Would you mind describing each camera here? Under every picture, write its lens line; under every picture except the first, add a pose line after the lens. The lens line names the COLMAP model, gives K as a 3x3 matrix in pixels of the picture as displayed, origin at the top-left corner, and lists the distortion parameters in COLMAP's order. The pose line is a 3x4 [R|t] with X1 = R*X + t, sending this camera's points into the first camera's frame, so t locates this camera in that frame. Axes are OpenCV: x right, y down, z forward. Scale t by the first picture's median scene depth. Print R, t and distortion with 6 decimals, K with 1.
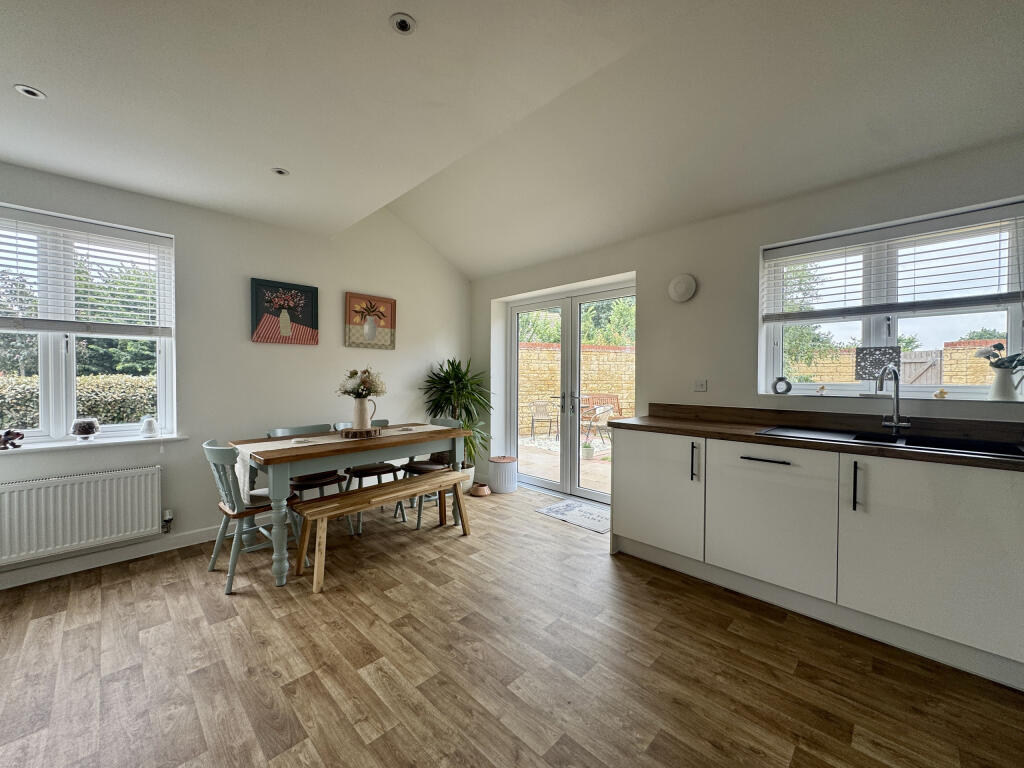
lens RADIAL K [[406.4, 0, 512.0], [0, 406.4, 384.0], [0, 0, 1]] dist [-0.001900, 0.000073]
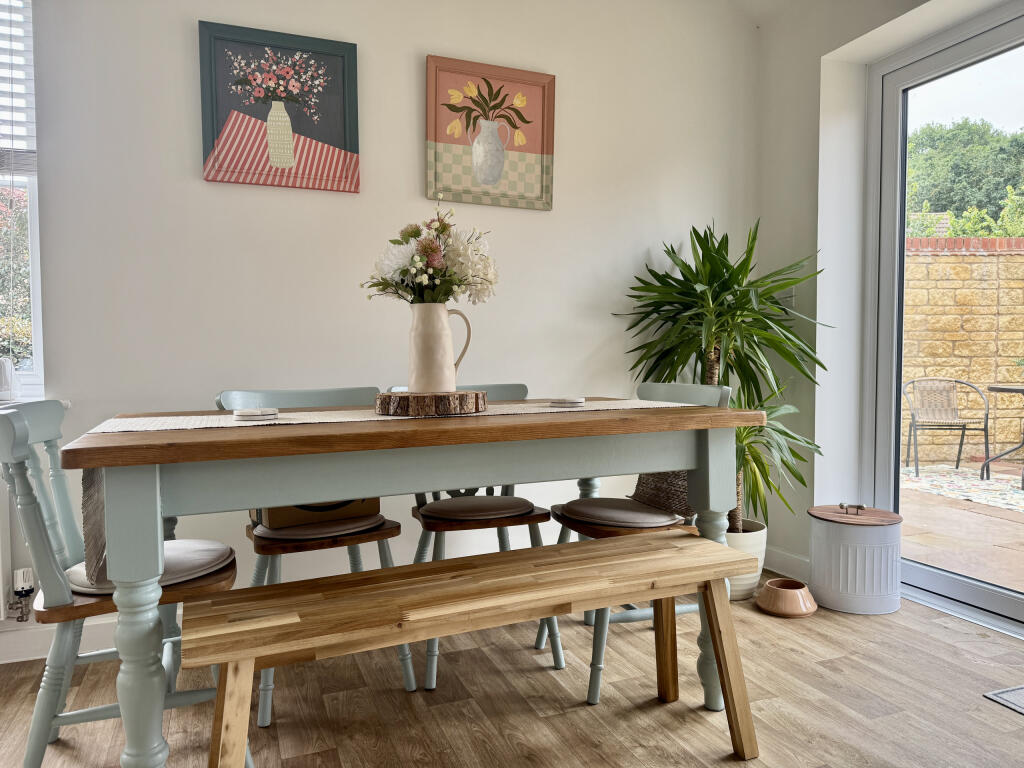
lens RADIAL K [[718.2, 0, 514.1], [0, 718.2, 389.7], [0, 0, 1]] dist [0.092813, -0.141763]
pose [[0.915882, 0.010852, -0.401301, -0.050125], [-0.000585, 0.999670, 0.025698, 0.081252], [0.401447, -0.023302, 0.915586, 0.409849]]
